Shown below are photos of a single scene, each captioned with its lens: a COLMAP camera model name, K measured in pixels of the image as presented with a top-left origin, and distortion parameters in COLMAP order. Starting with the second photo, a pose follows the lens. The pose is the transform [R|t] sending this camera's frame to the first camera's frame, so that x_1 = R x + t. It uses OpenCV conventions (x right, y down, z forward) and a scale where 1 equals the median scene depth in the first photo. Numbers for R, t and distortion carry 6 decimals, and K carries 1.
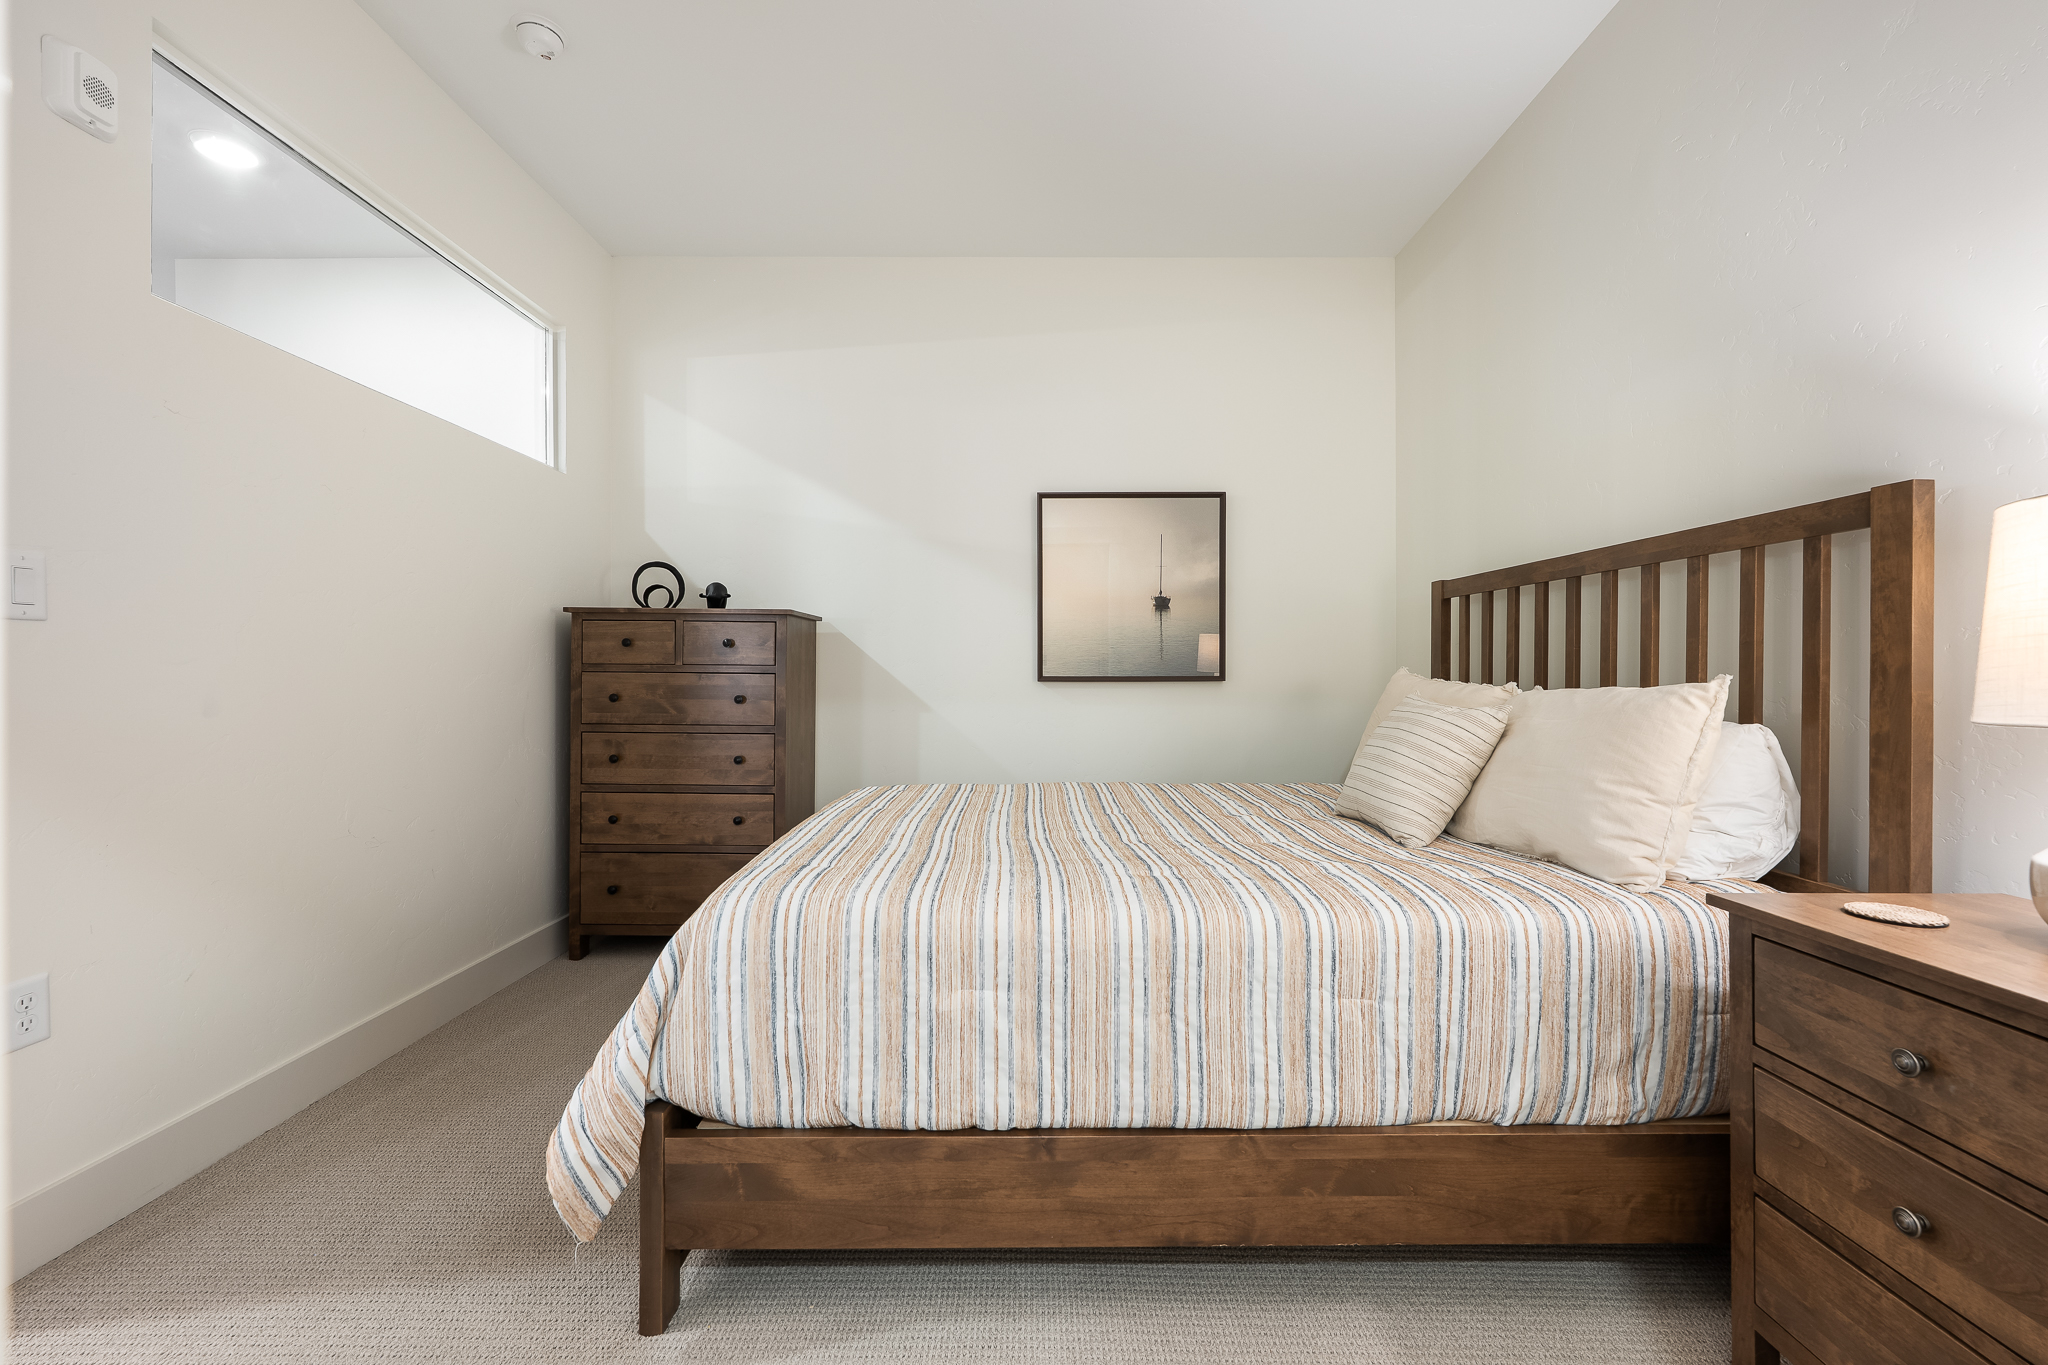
lens RADIAL K [[816.4, 0, 1022.2], [0, 816.4, 674.5], [0, 0, 1]] dist [0.000624, 0.000632]
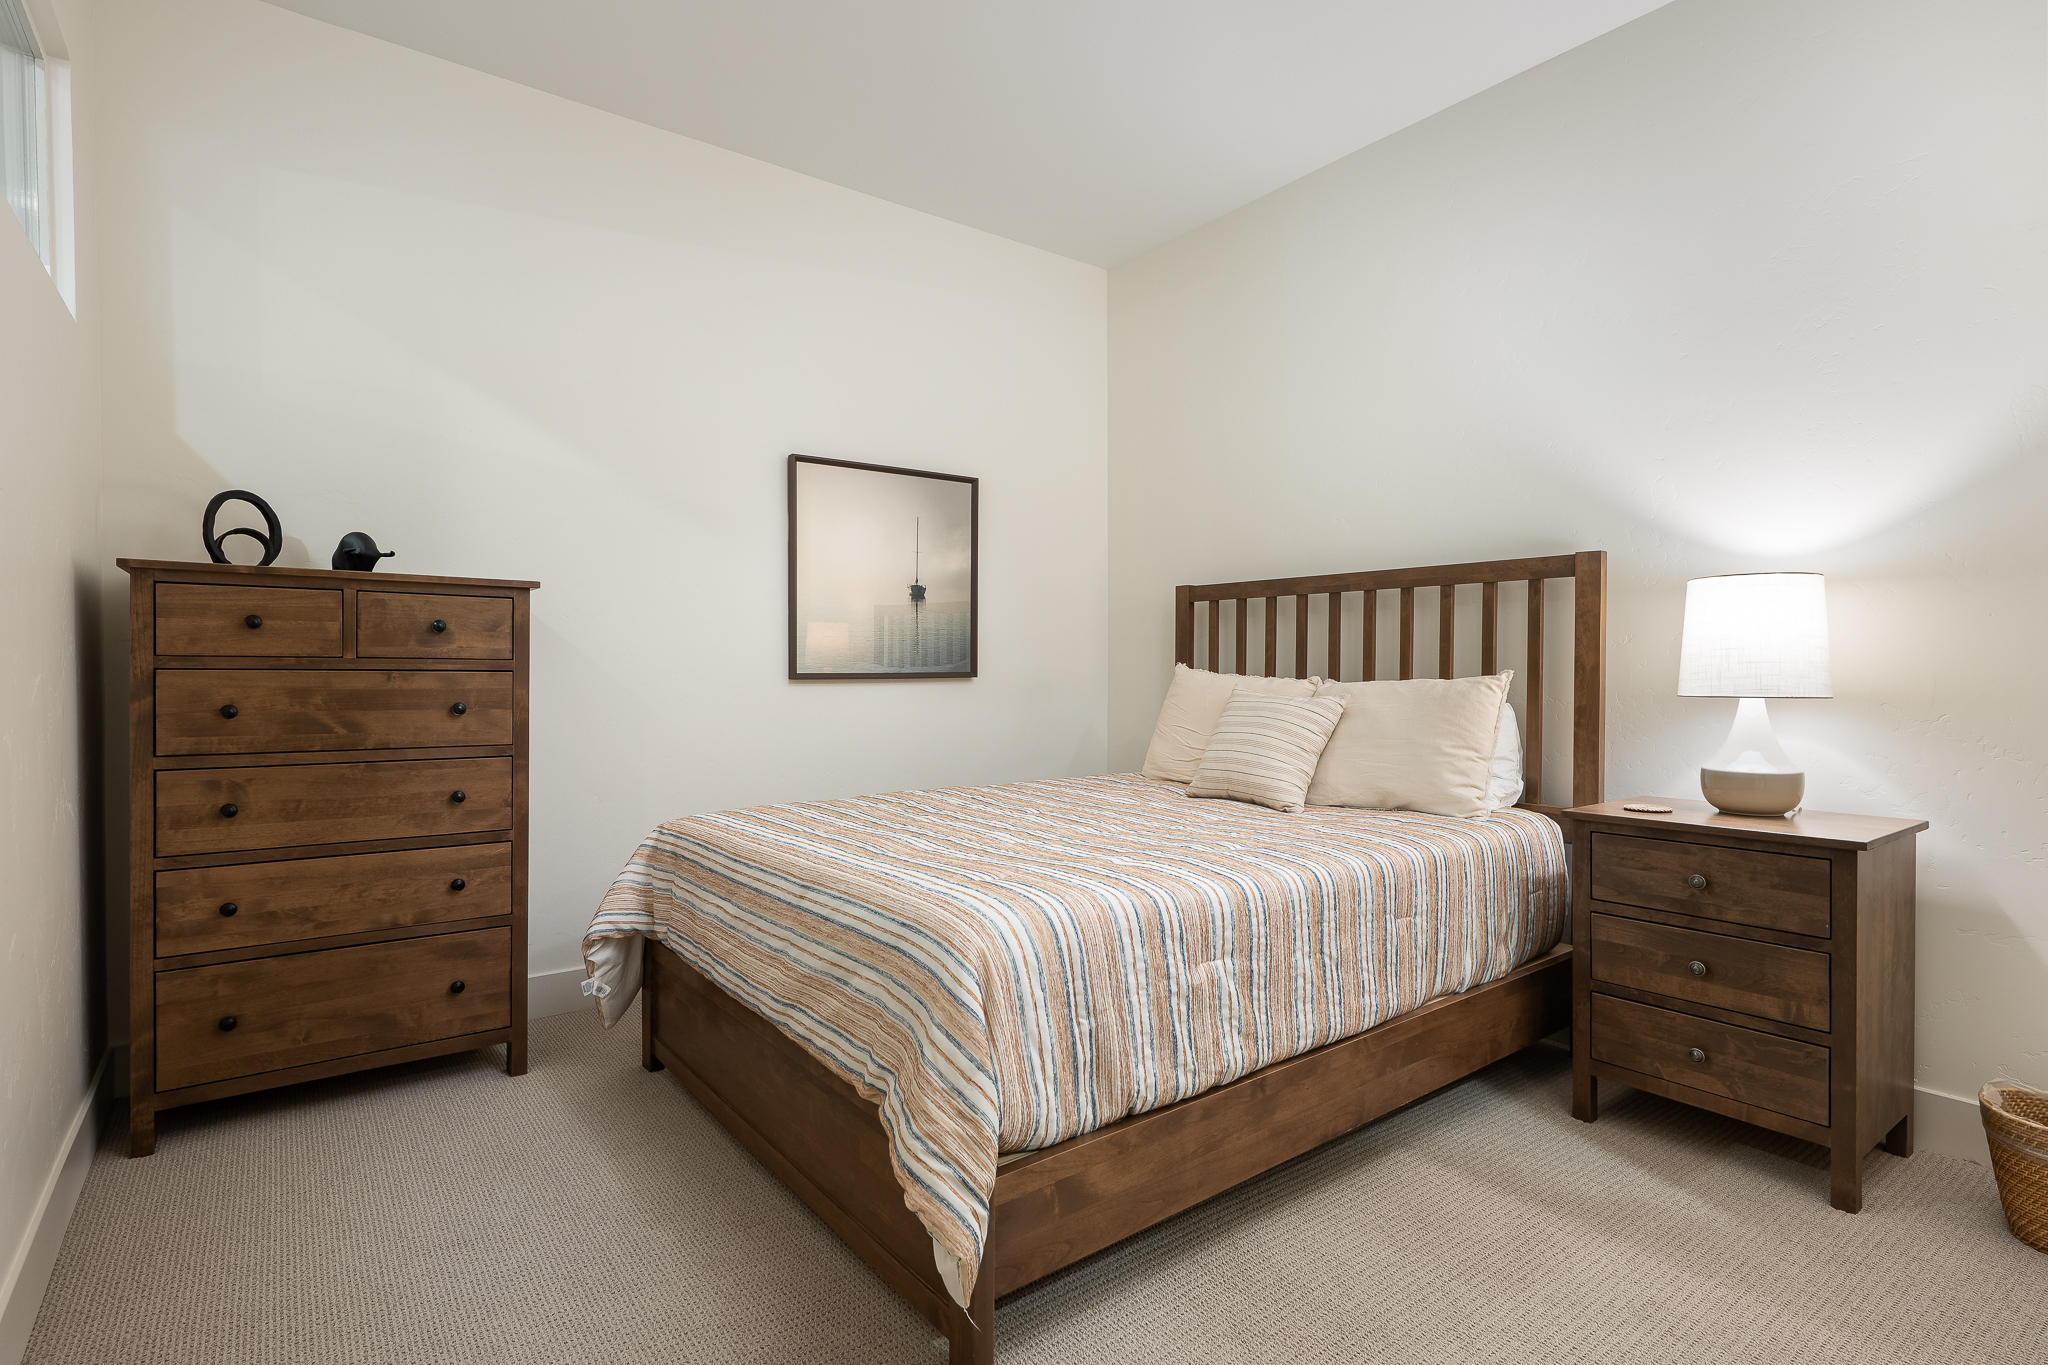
lens RADIAL K [[1000.7, 0, 1025.0], [0, 1000.7, 685.8], [0, 0, 1]] dist [0.002702, 0.000292]
pose [[0.799837, -0.012600, 0.600085, -0.989670], [0.002968, 0.999850, 0.017039, -0.004112], [-0.600210, -0.011847, 0.799755, 0.080210]]
